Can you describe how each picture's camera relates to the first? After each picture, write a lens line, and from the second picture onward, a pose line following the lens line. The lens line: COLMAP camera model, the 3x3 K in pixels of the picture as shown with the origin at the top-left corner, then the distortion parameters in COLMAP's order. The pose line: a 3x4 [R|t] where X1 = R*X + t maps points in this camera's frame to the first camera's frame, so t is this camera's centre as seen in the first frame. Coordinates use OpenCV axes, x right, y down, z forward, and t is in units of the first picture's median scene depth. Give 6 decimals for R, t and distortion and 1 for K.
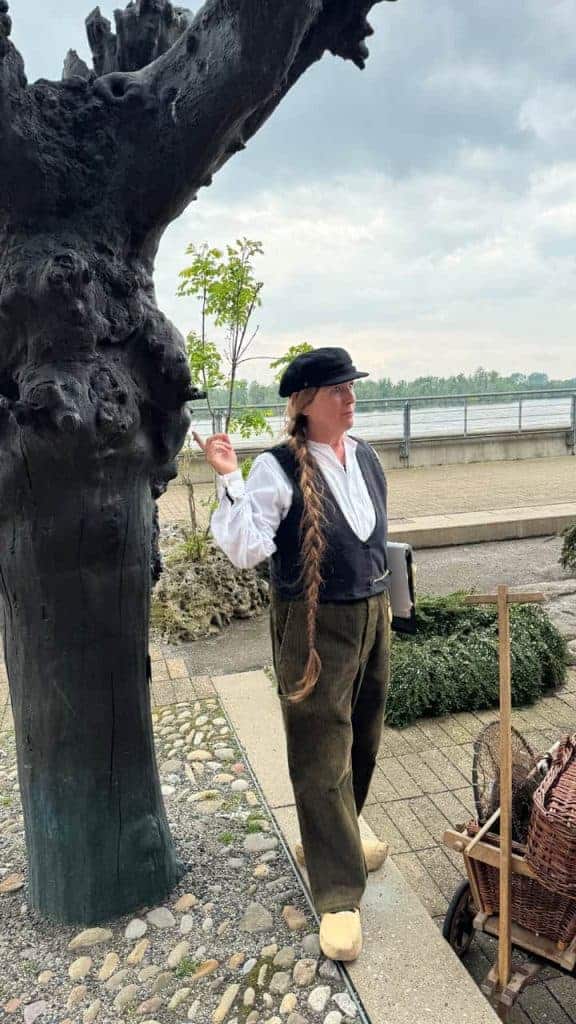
lens RADIAL K [[723.7, 0, 282.0], [0, 723.7, 514.8], [0, 0, 1]] dist [0.036168, -0.038705]
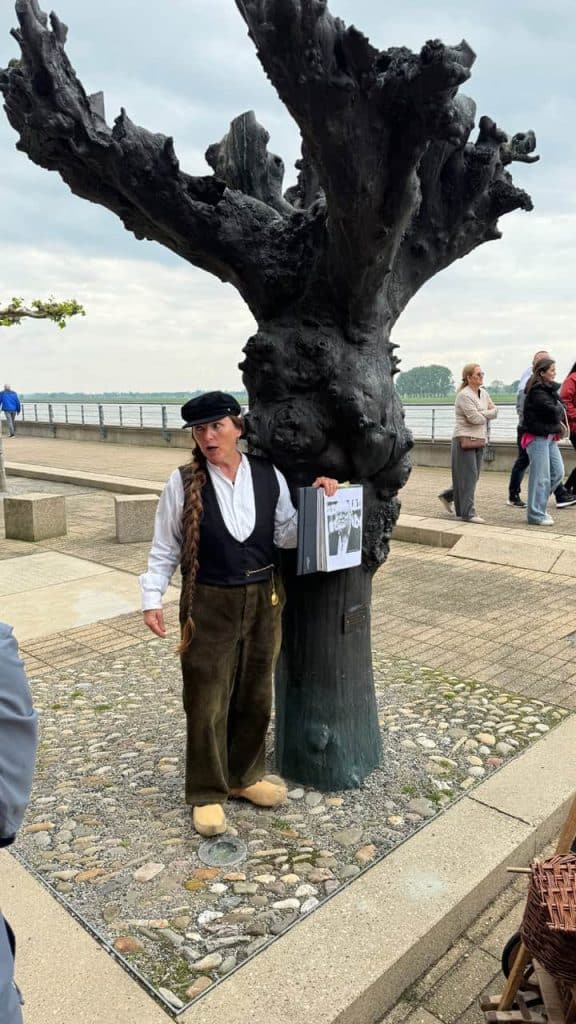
lens RADIAL K [[722.3, 0, 306.0], [0, 722.3, 507.7], [0, 0, 1]] dist [0.058343, -0.069866]
pose [[0.510922, 0.175385, -0.841545, 0.997242], [-0.153428, 0.981852, 0.111477, -0.156965], [0.845824, 0.072160, 0.528559, 0.245144]]
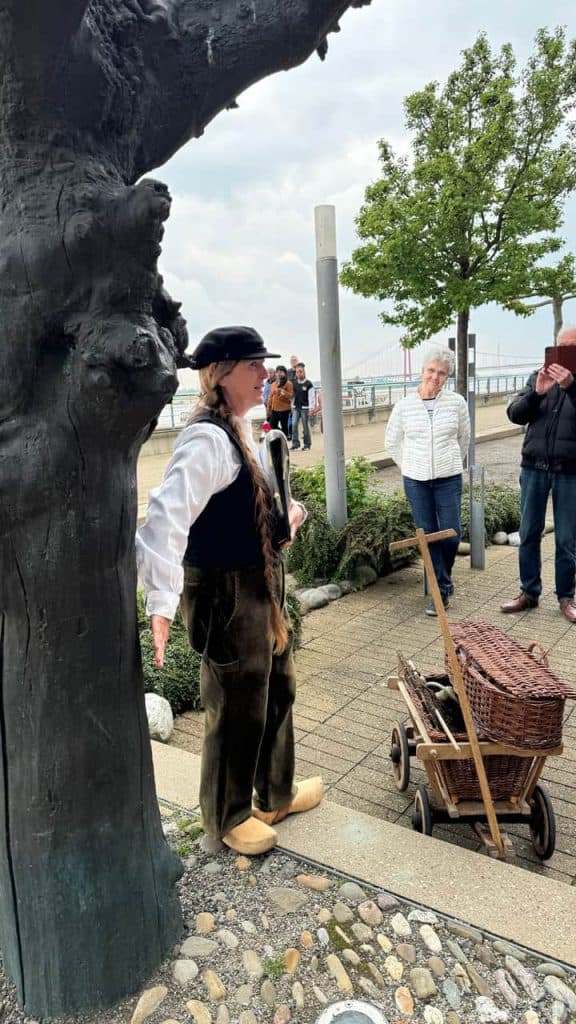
lens RADIAL K [[723.7, 0, 282.0], [0, 723.7, 514.8], [0, 0, 1]] dist [0.036168, -0.038705]
pose [[0.772813, -0.107416, 0.625477, -0.658959], [0.120684, 0.992462, 0.021329, 0.022218], [-0.623053, 0.059002, 0.779951, 0.231088]]
